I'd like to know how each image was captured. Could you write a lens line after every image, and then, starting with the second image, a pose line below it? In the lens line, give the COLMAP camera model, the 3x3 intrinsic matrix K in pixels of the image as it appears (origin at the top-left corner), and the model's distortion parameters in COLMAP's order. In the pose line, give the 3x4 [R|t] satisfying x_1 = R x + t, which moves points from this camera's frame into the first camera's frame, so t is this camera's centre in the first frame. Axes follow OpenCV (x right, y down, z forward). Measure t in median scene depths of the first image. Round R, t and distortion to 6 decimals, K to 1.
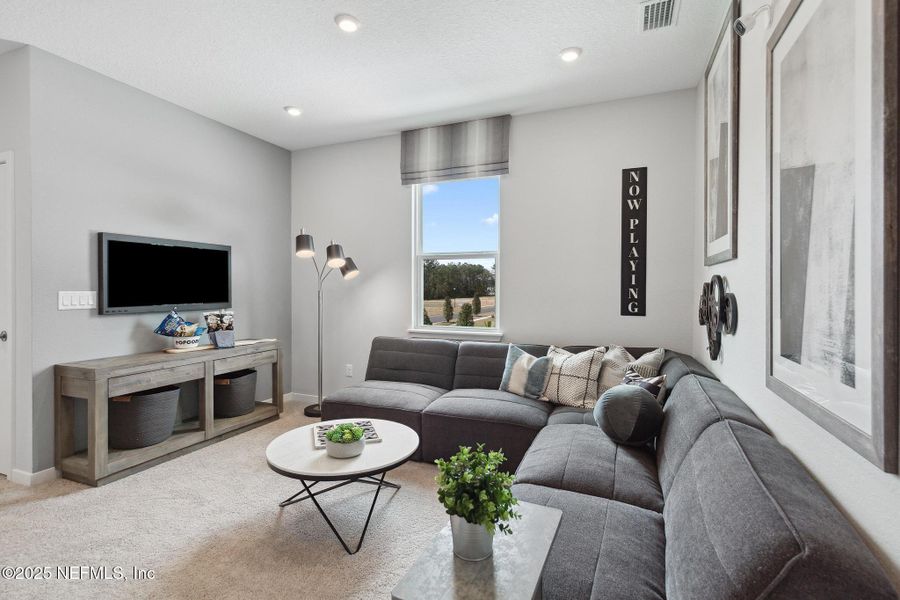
lens RADIAL K [[426.0, 0, 451.1], [0, 426.0, 288.5], [0, 0, 1]] dist [0.001810, 0.000190]
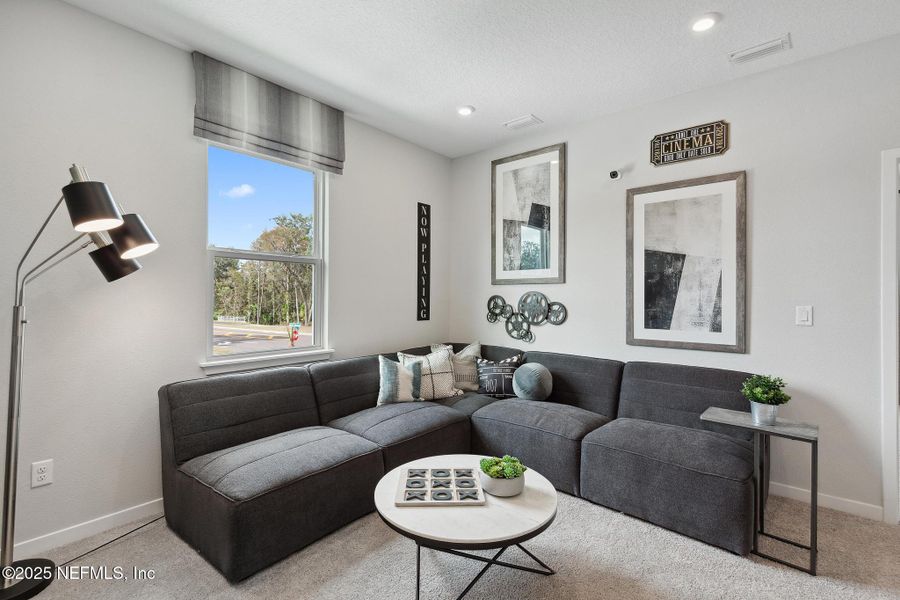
lens RADIAL K [[412.5, 0, 450.0], [0, 412.5, 300.0], [0, 0, 1]] dist [-0.000130, -0.000396]
pose [[0.294355, -0.008753, 0.955656, -0.715552], [-0.000814, 0.999955, 0.009410, -0.008384], [-0.955696, -0.003548, 0.294335, 0.562969]]
